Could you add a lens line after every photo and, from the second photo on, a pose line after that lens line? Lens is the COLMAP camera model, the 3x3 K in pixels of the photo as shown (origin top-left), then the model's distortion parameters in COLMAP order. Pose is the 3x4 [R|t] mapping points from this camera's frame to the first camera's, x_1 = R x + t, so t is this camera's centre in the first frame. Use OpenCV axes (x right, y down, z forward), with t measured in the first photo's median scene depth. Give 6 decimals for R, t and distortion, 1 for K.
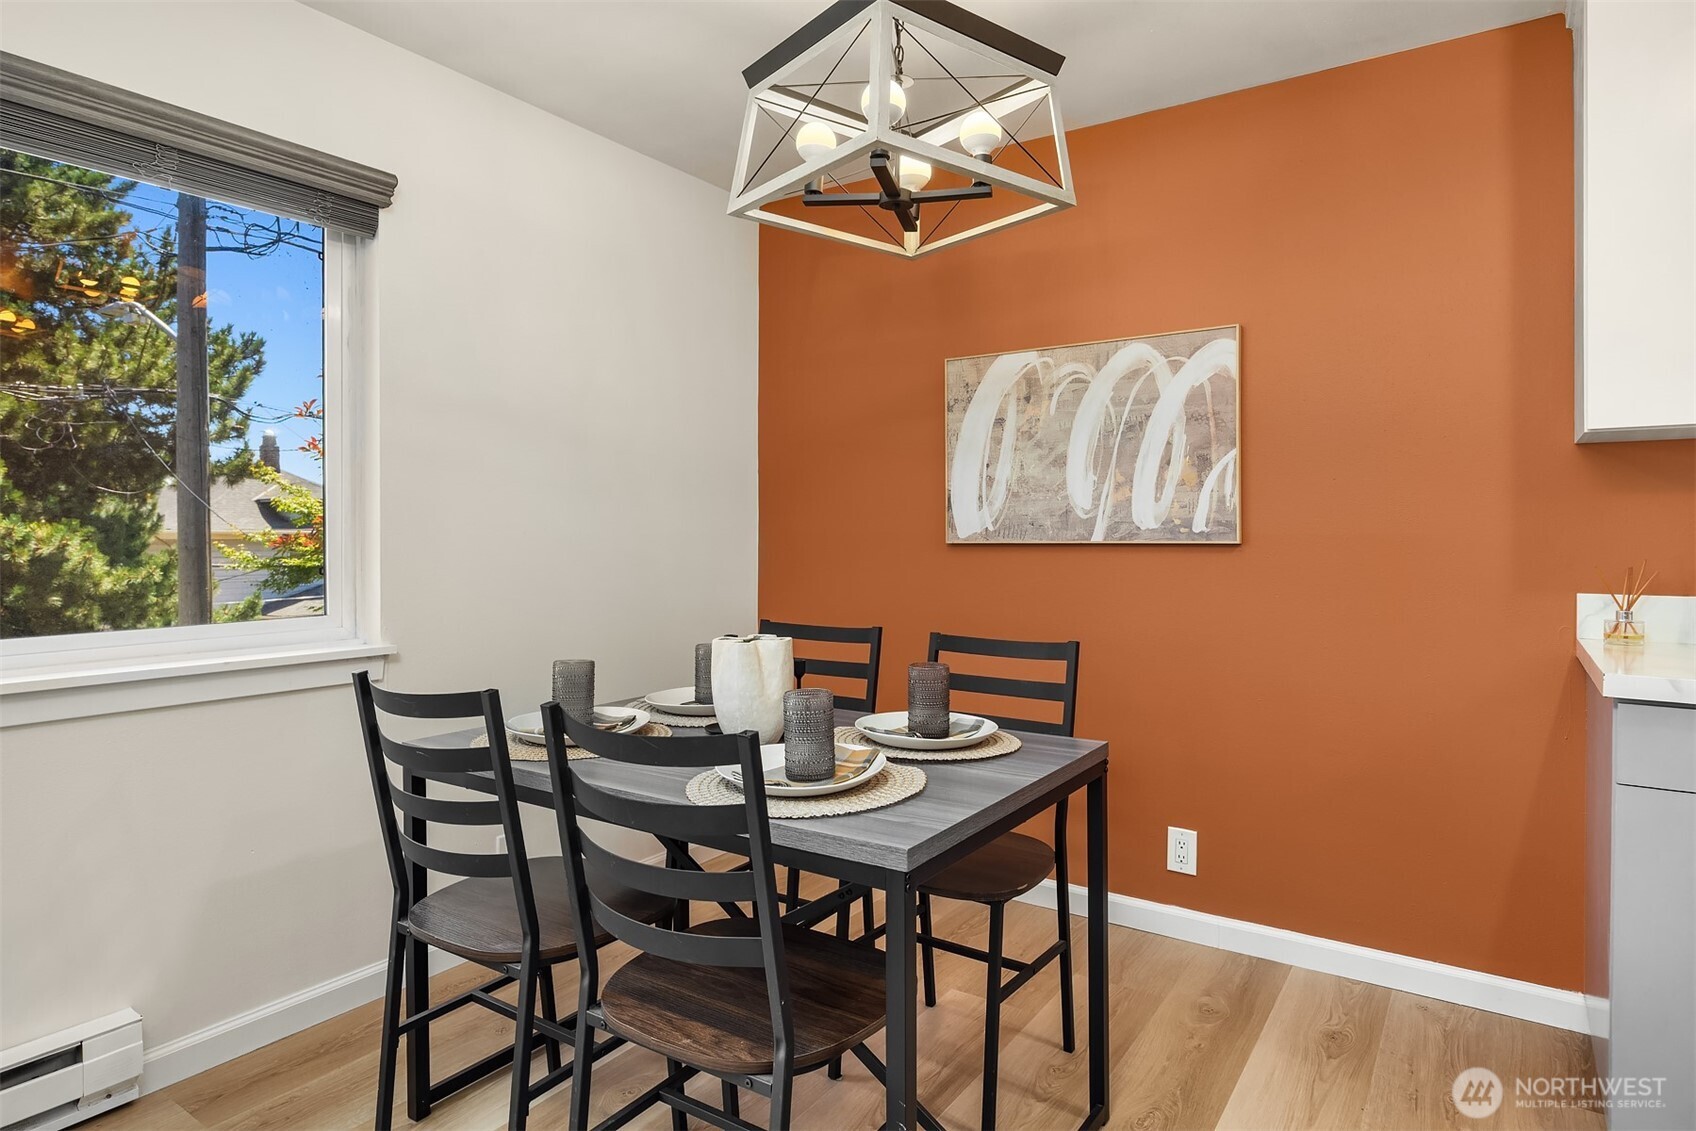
lens RADIAL K [[973.0, 0, 851.0], [0, 973.0, 554.6], [0, 0, 1]] dist [0.007908, 0.002326]
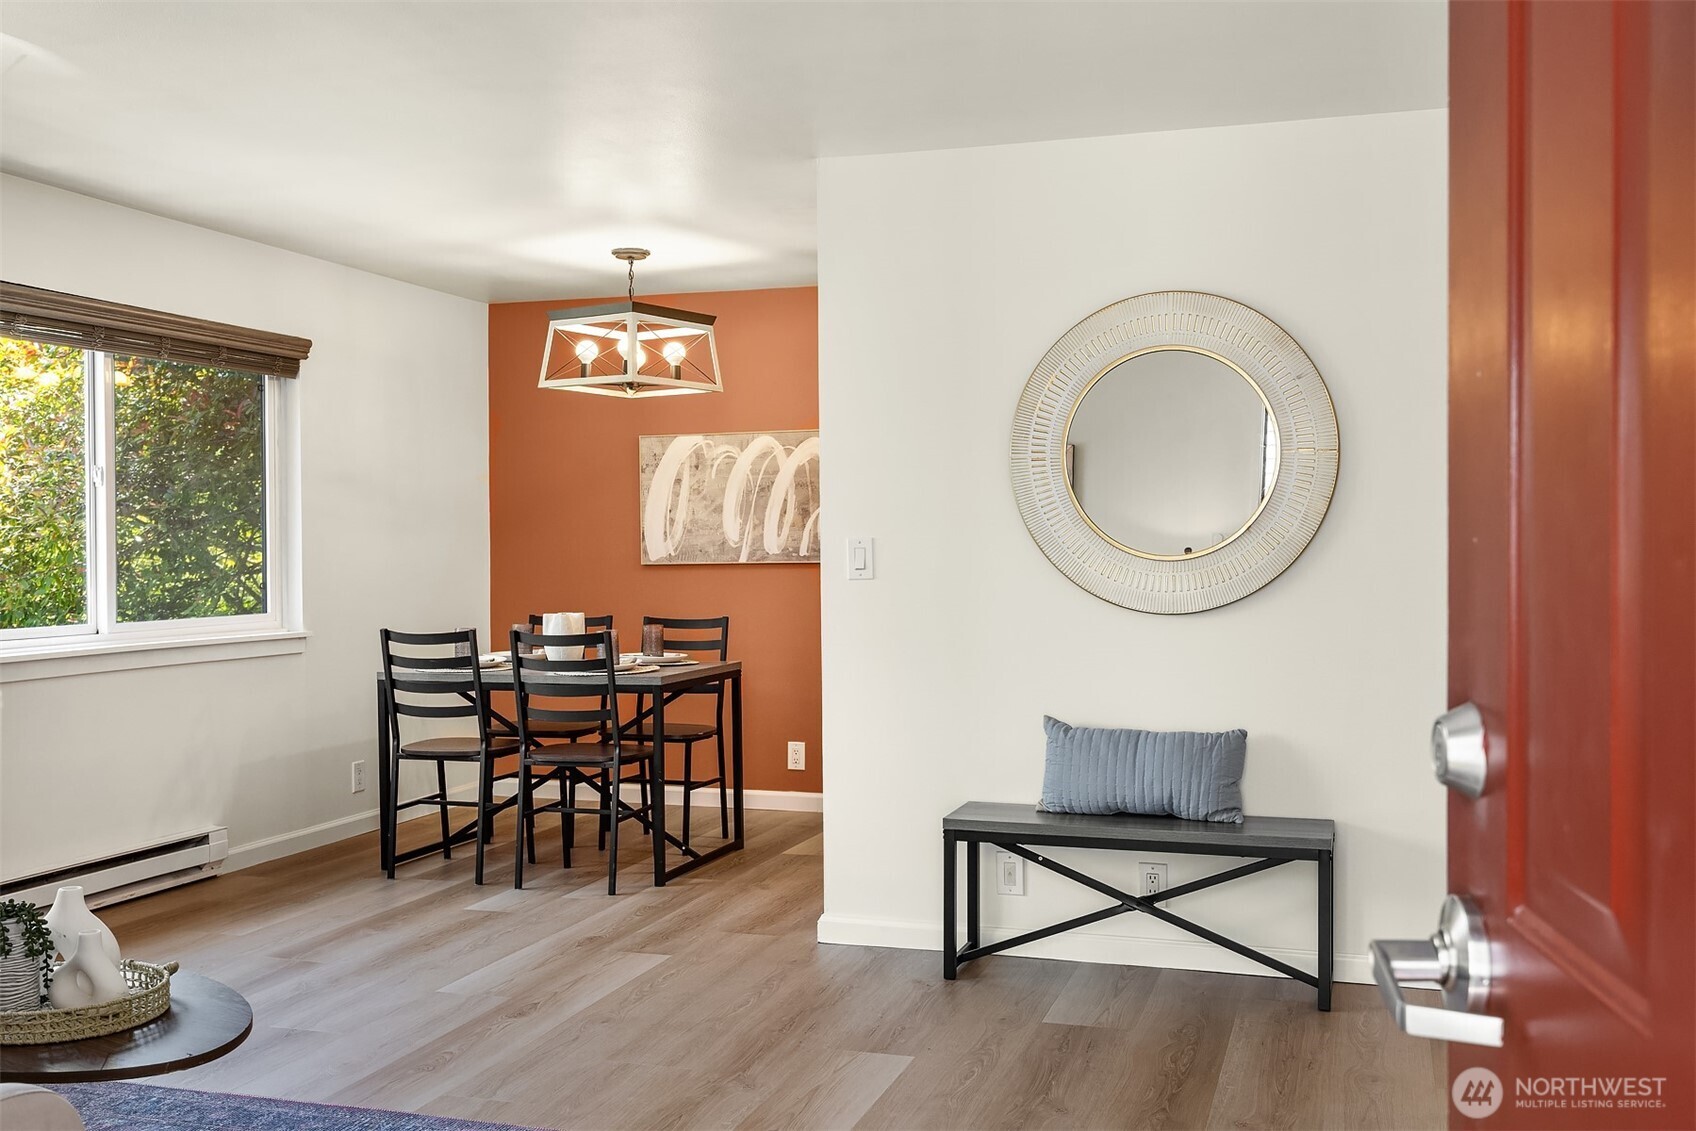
lens RADIAL K [[1685.4, 0, 848.6], [0, 1685.4, 566.6], [0, 0, 1]] dist [0.018451, 0.000000]
pose [[0.960534, -0.009193, 0.278010, -0.330766], [0.012001, 0.999893, -0.008402, 0.018123], [-0.277903, 0.011407, 0.960541, -1.623643]]
